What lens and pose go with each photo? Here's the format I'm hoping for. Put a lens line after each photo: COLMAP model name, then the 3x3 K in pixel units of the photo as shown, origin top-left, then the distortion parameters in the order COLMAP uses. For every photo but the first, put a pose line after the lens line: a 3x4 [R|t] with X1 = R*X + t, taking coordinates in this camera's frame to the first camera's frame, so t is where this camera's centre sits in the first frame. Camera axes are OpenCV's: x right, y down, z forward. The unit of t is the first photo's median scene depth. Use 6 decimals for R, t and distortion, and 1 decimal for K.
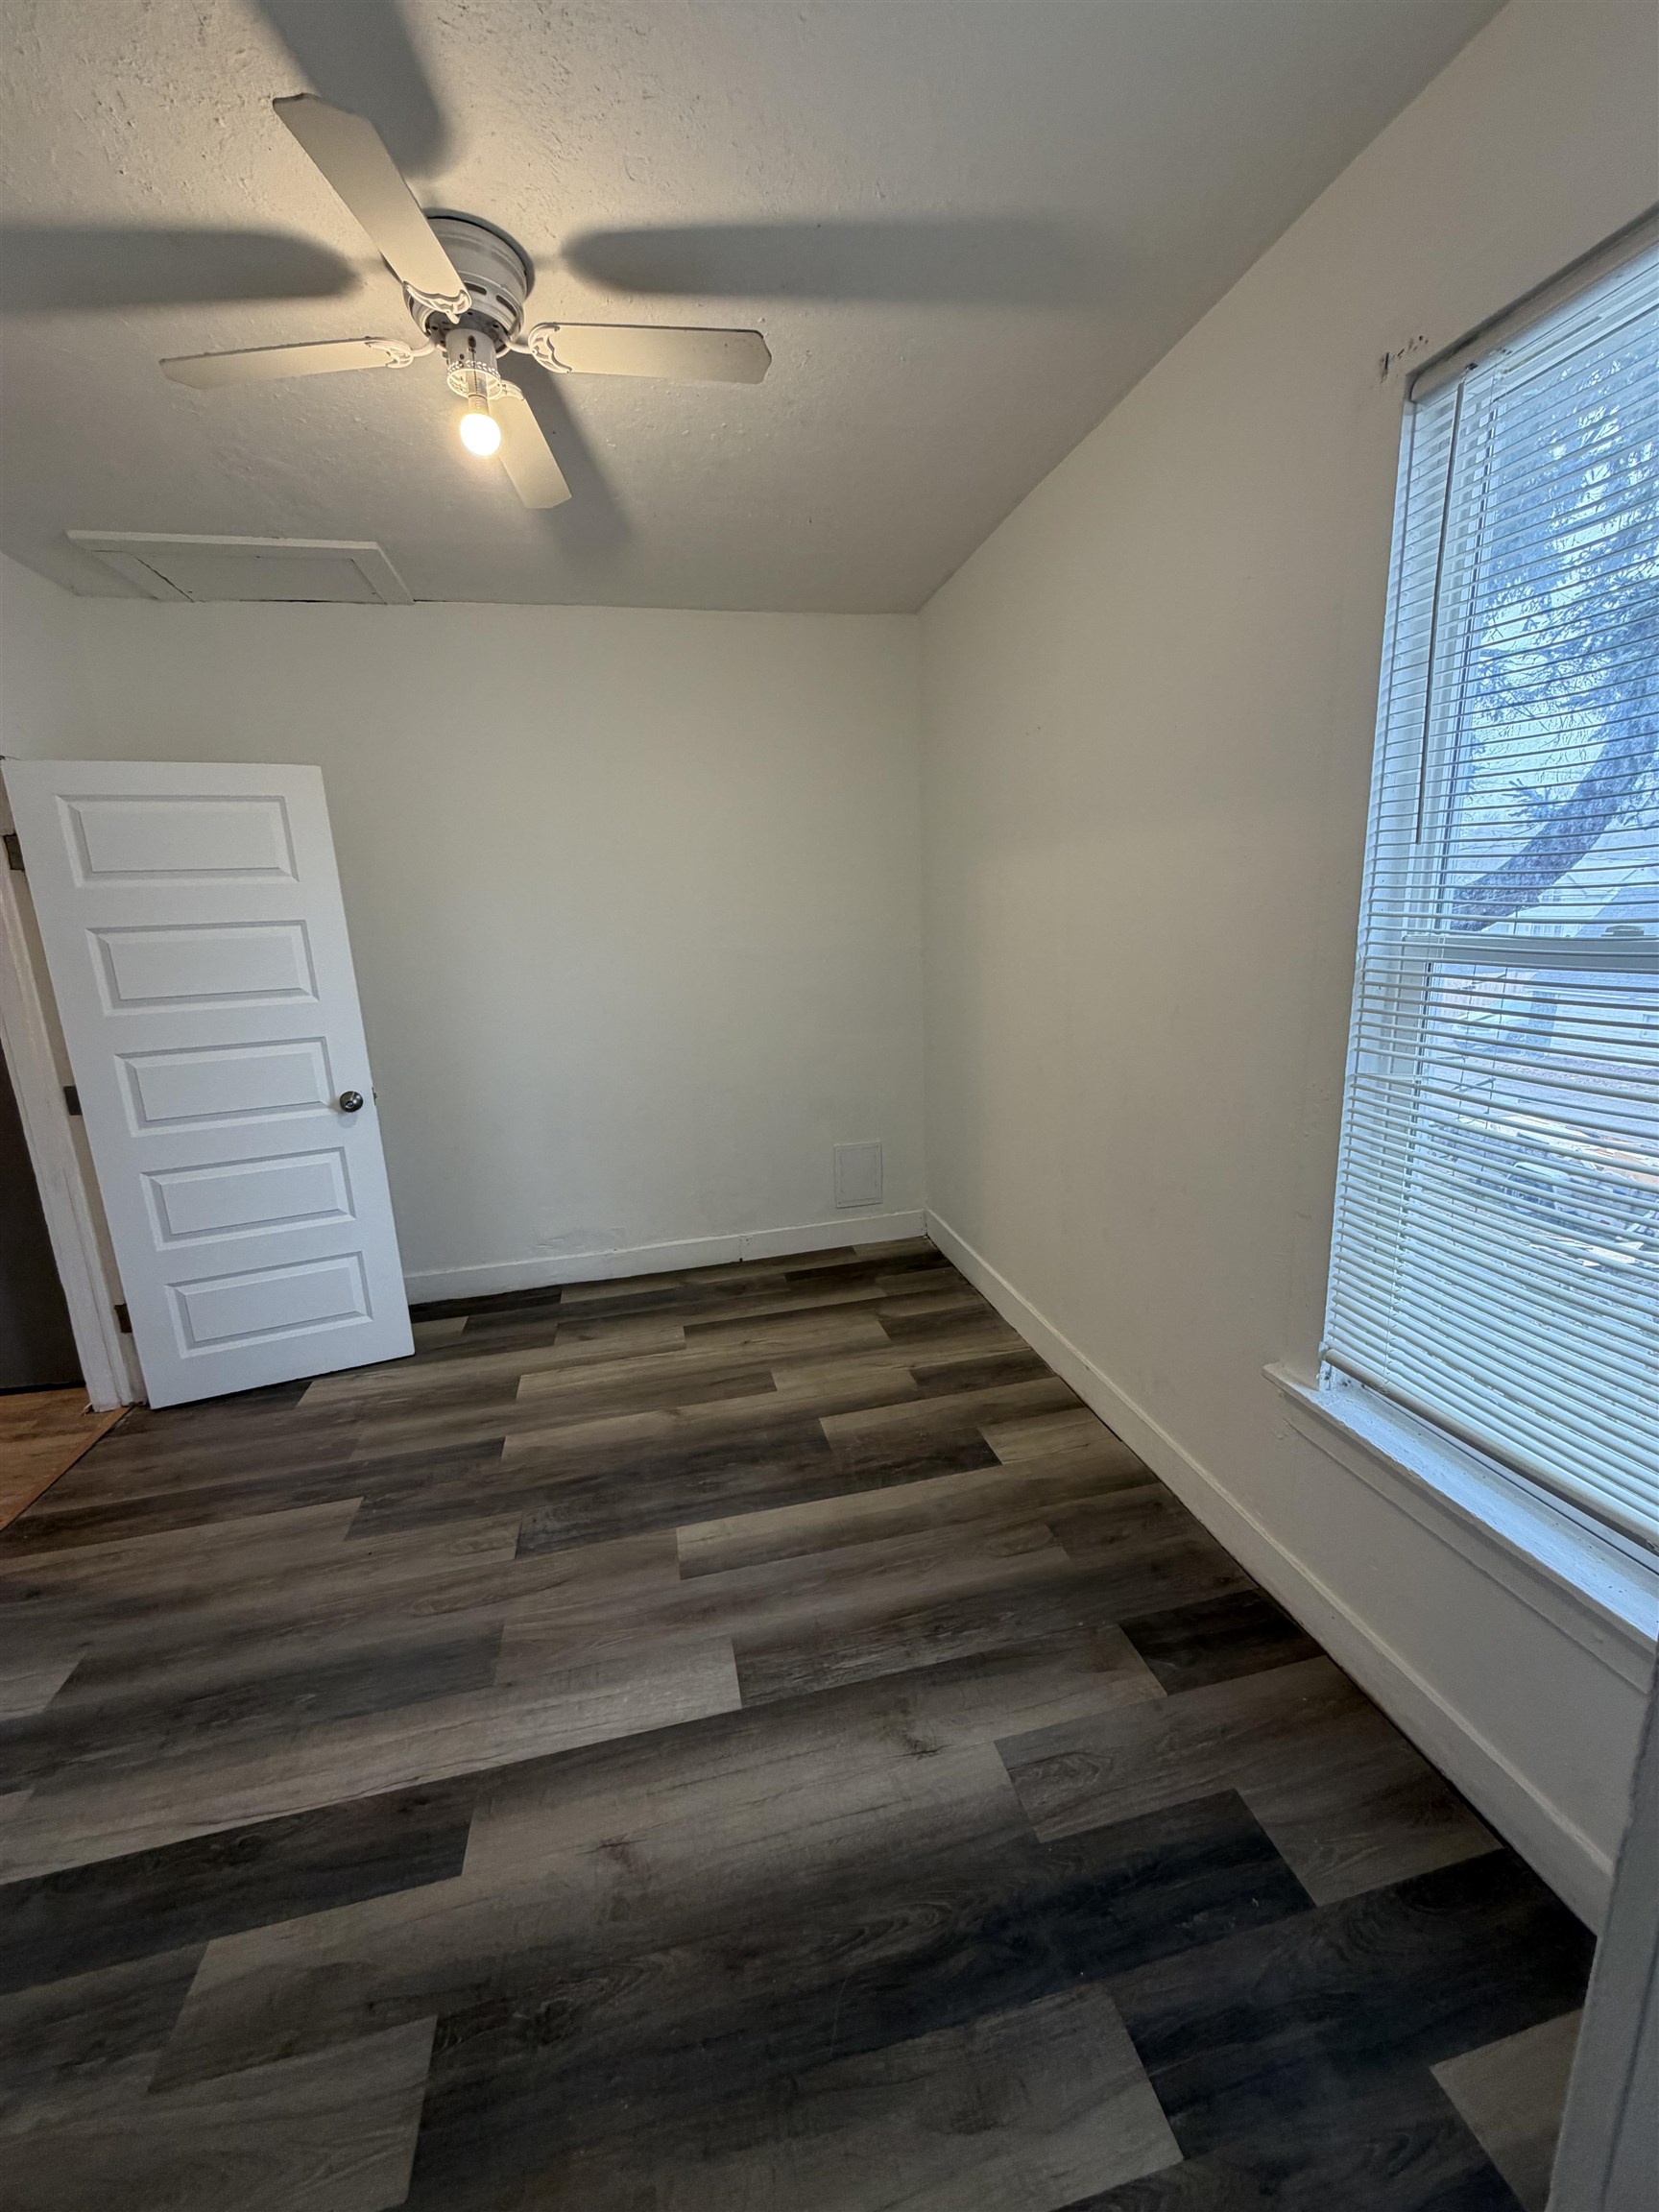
lens RADIAL K [[884.6, 0, 859.2], [0, 884.6, 1110.4], [0, 0, 1]] dist [0.000232, 0.000046]
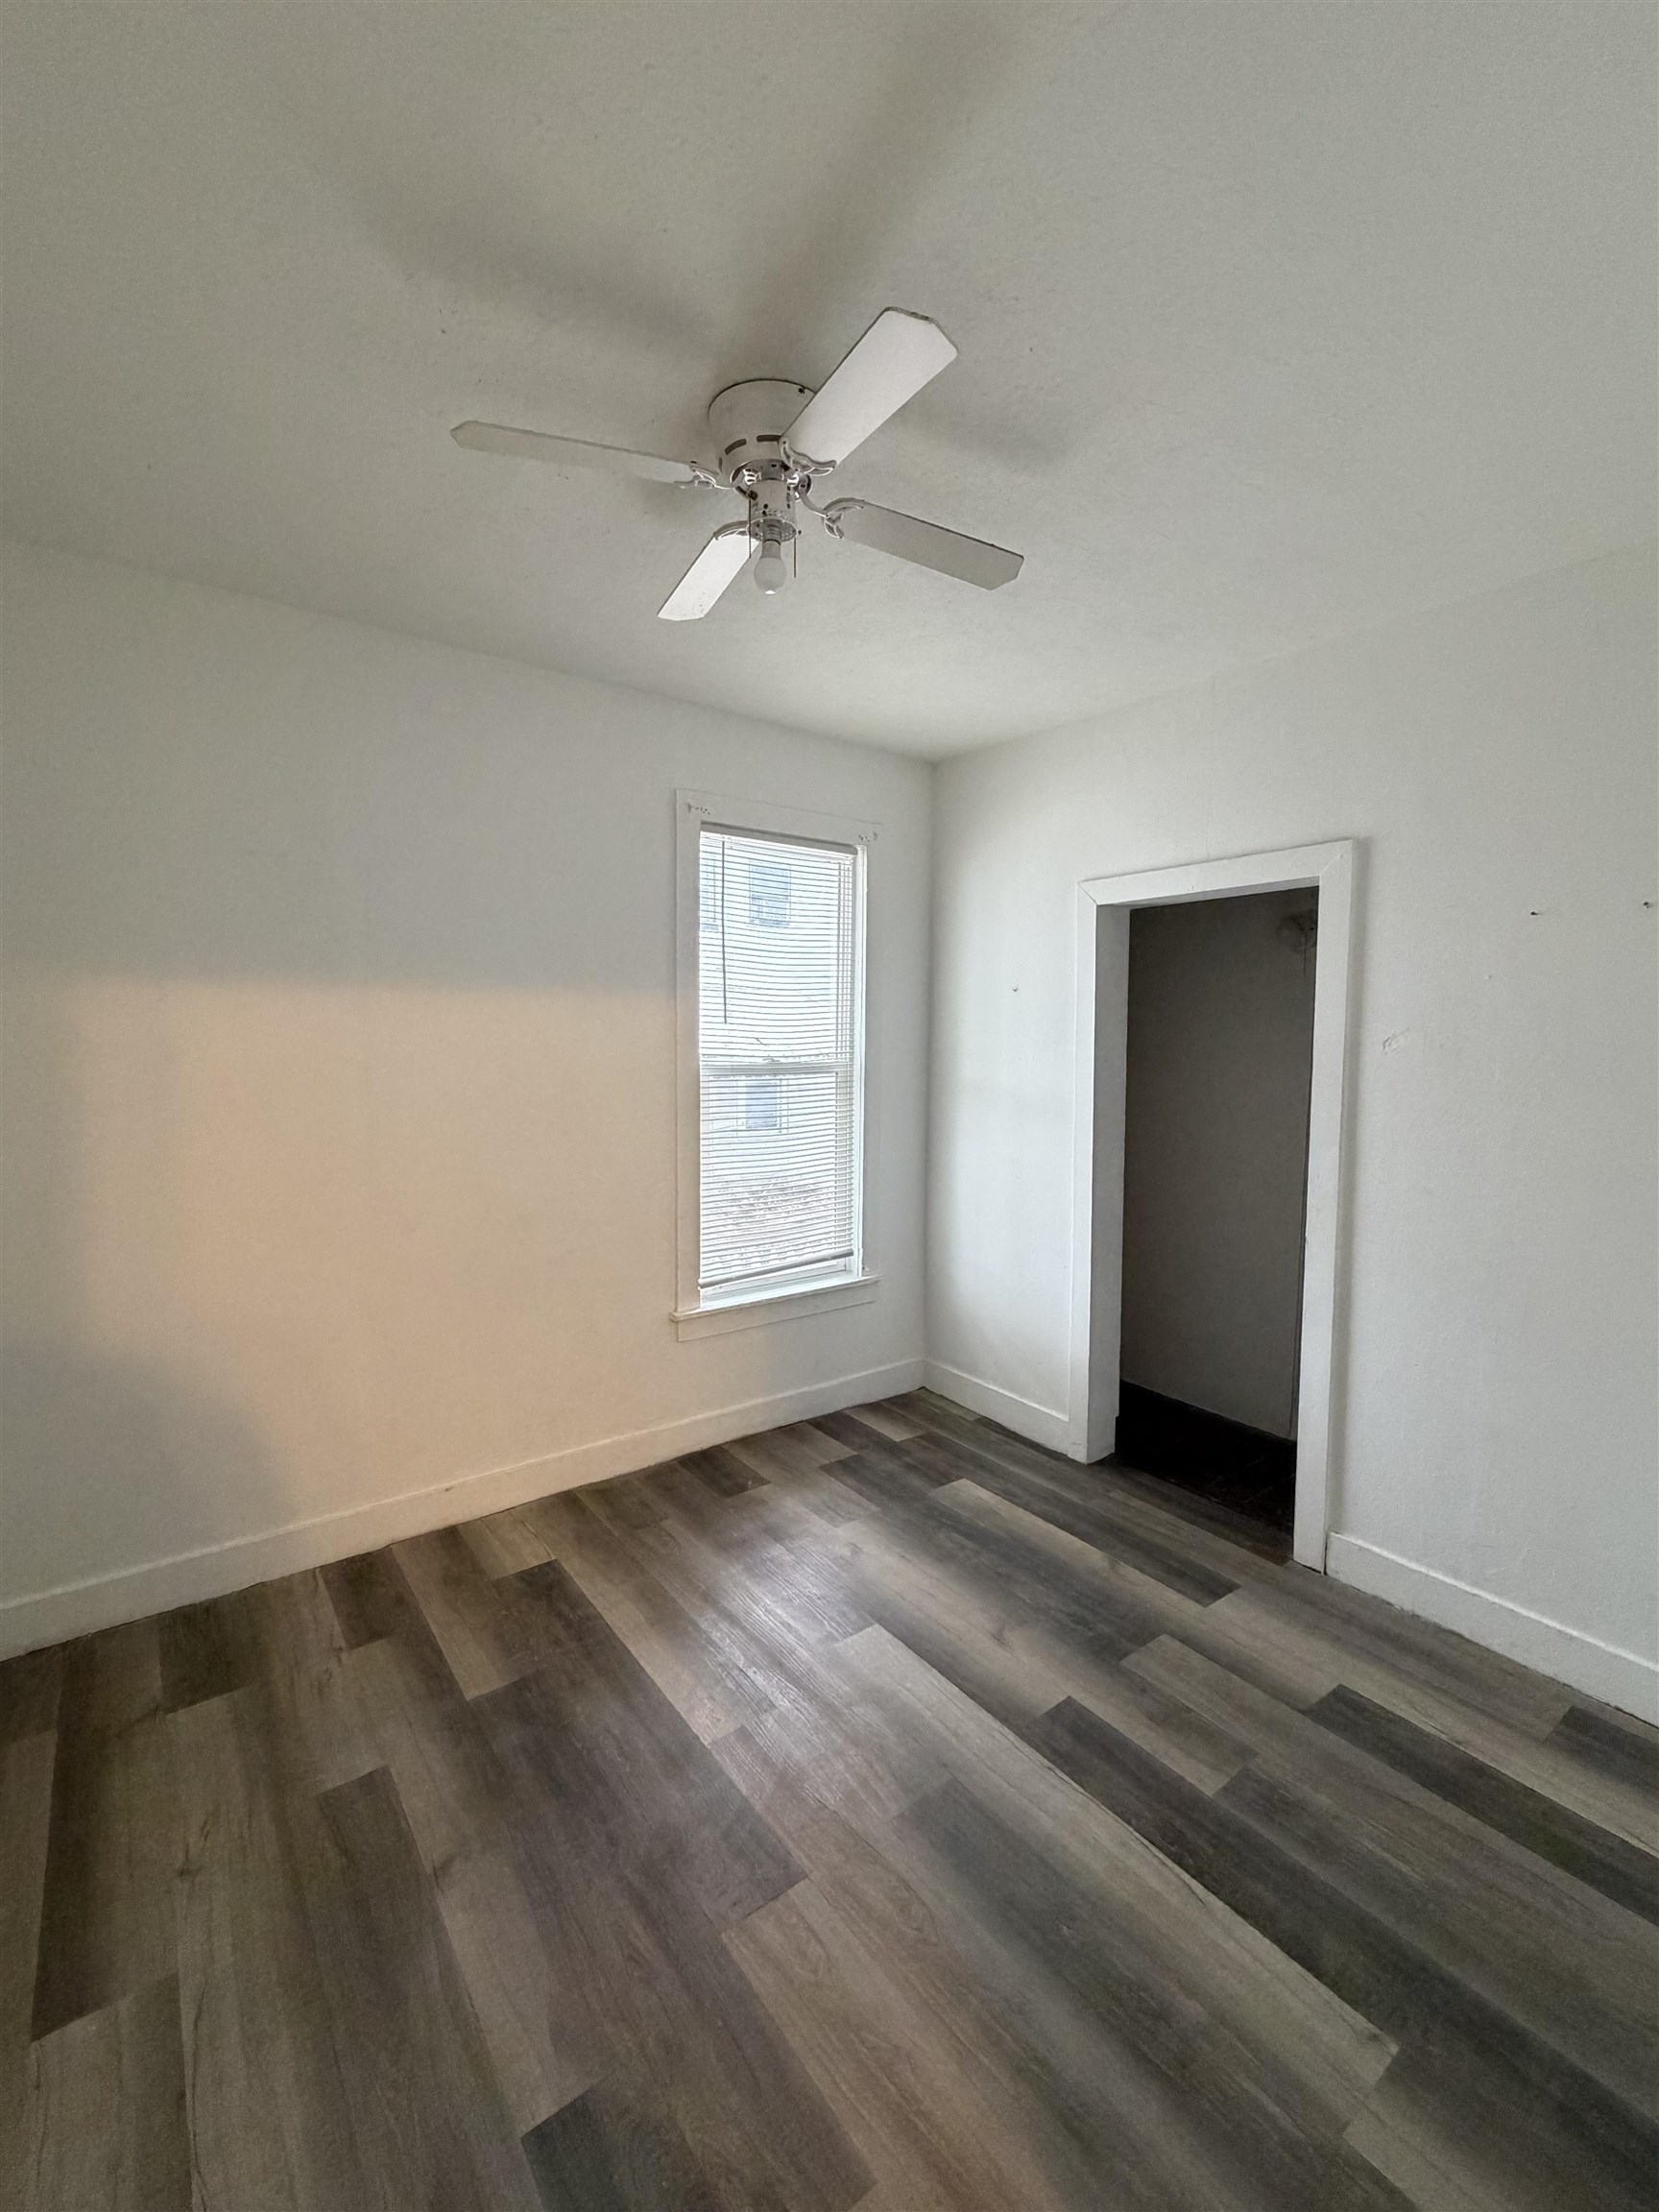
lens RADIAL K [[959.5, 0, 829.5], [0, 959.5, 1106.0], [0, 0, 1]] dist [0.000108, 0.000138]
pose [[-0.396762, -0.041097, 0.917001, -1.407539], [0.208372, 0.968885, 0.133580, -0.296772], [-0.893958, 0.244077, -0.375853, 1.417841]]
